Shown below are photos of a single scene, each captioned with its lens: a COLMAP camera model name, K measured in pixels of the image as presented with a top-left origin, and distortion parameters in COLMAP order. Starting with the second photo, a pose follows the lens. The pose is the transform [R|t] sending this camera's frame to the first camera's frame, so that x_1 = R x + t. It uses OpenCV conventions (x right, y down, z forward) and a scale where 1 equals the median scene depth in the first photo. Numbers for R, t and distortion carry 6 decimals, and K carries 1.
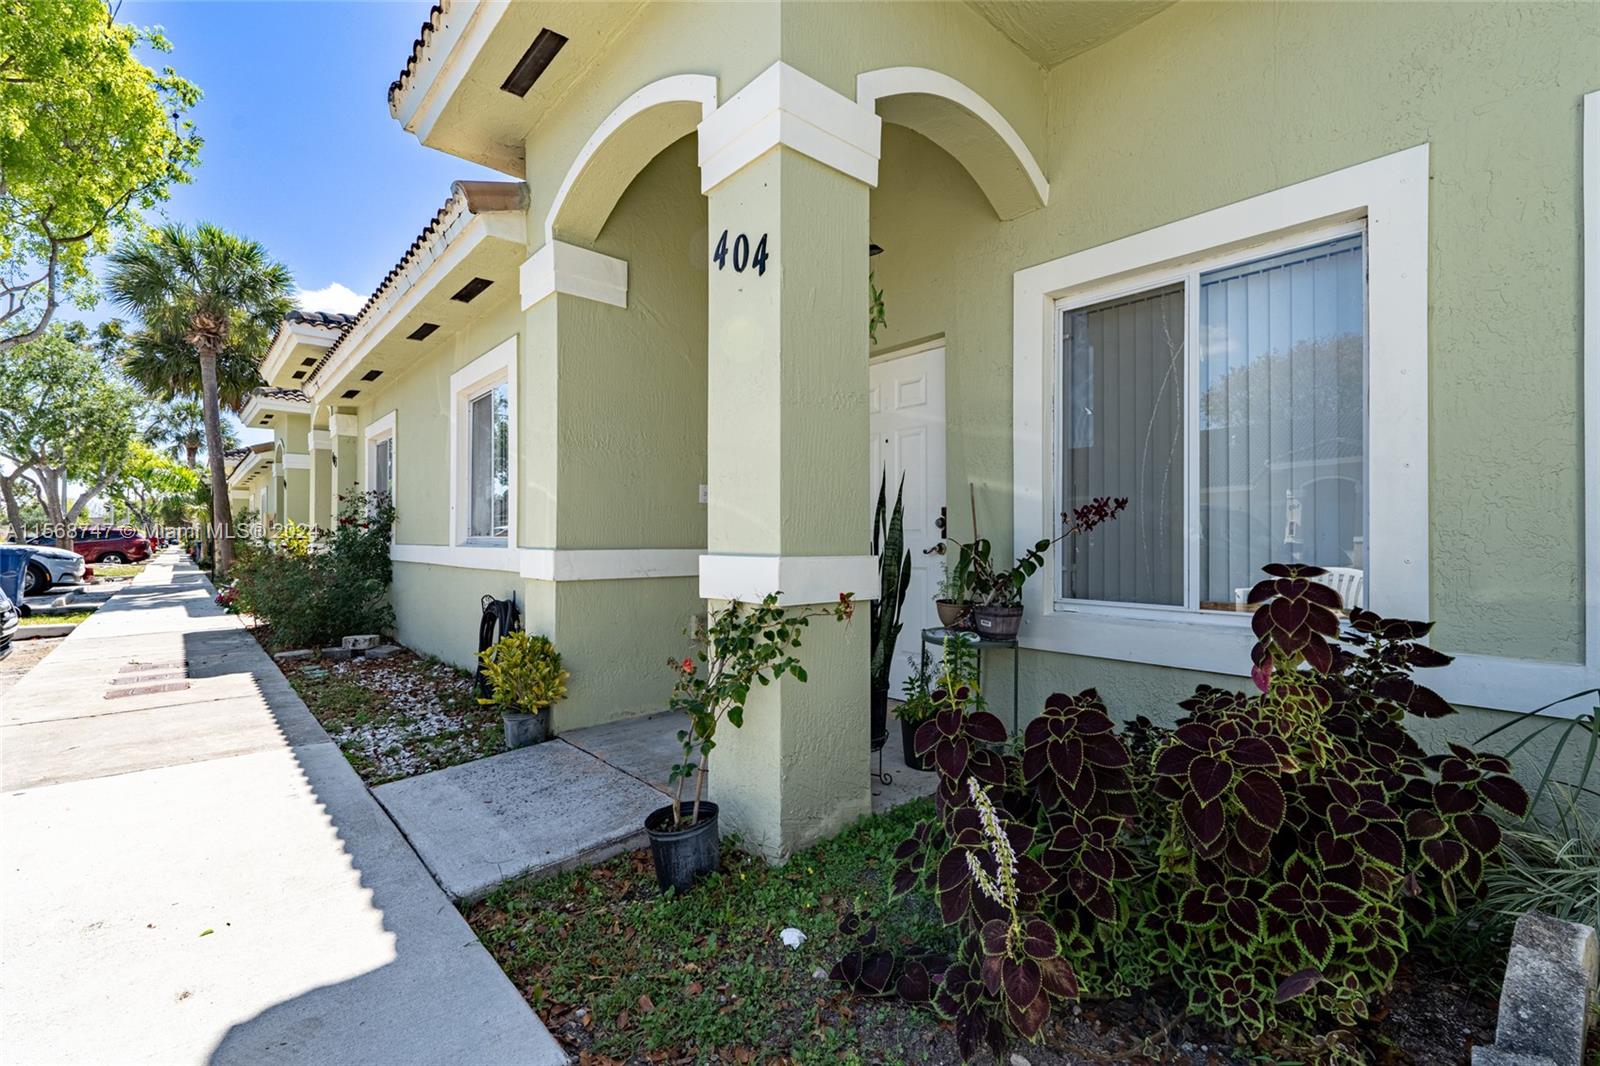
lens RADIAL K [[707.5, 0, 800.0], [0, 707.5, 533.0], [0, 0, 1]] dist [-0.000502, 0.000221]
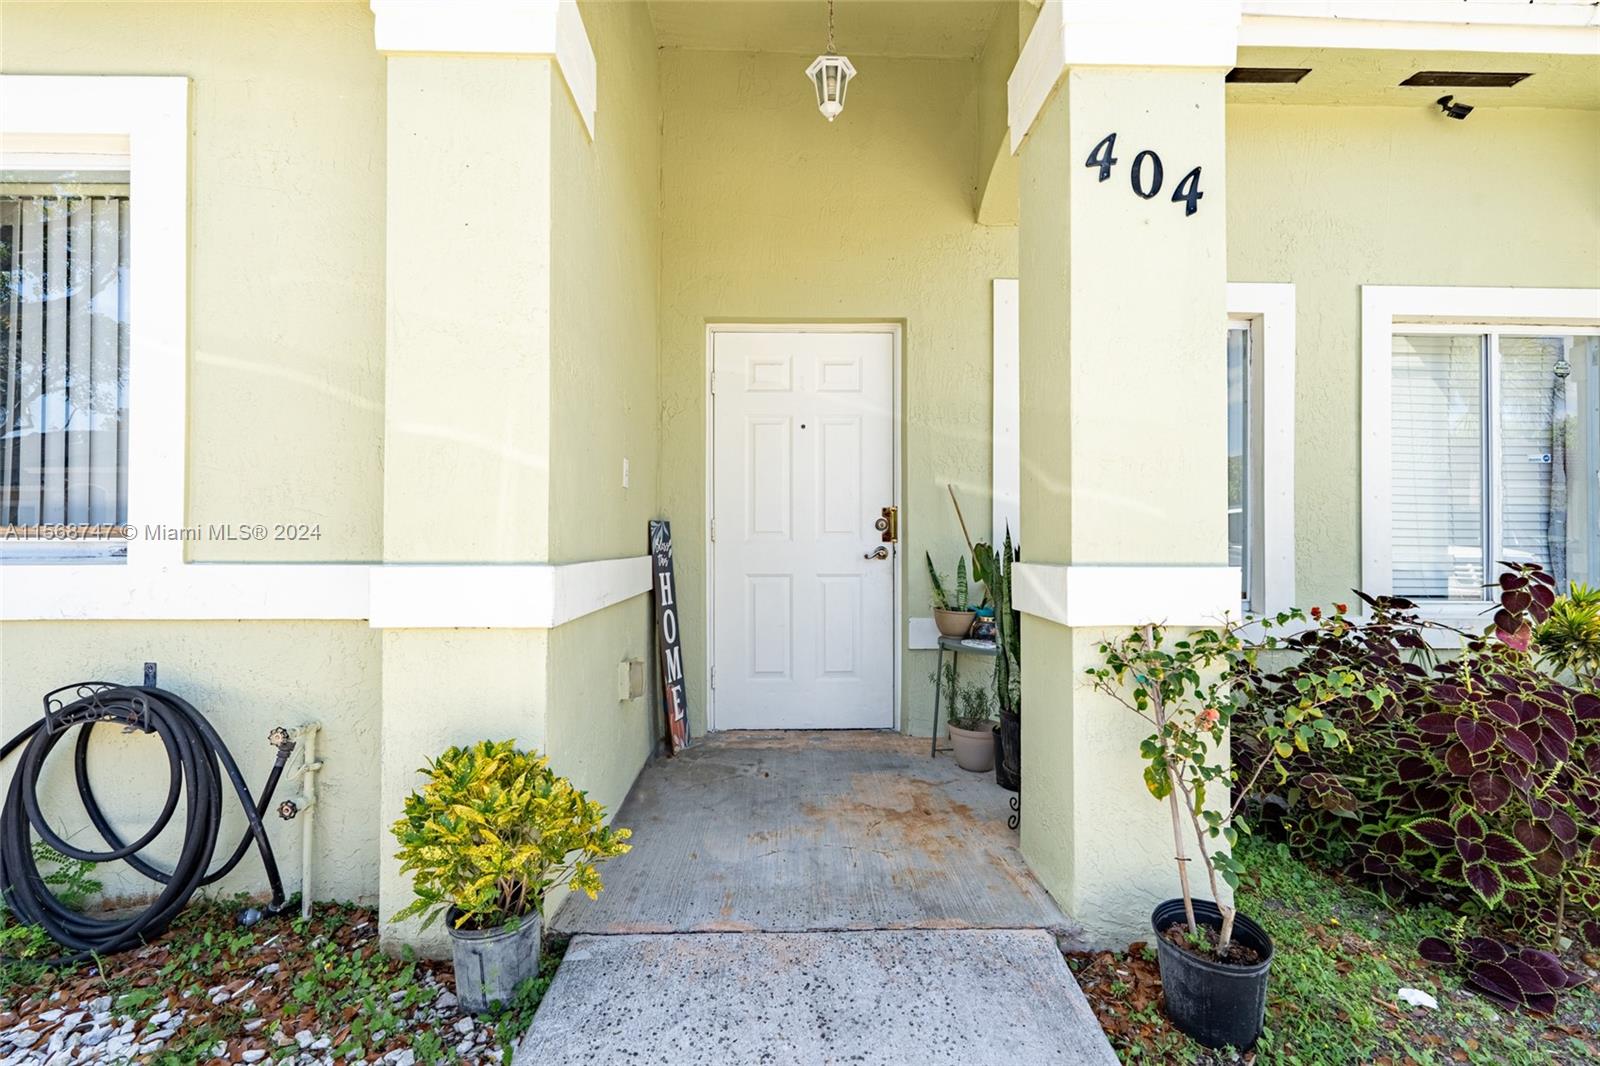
lens RADIAL K [[707.5, 0, 800.0], [0, 707.5, 533.0], [0, 0, 1]] dist [-0.000502, 0.000221]
pose [[0.638538, 0.007577, 0.769553, -0.710144], [-0.006870, 0.999968, -0.004145, 0.001286], [-0.769559, -0.002640, 0.638570, 0.618037]]
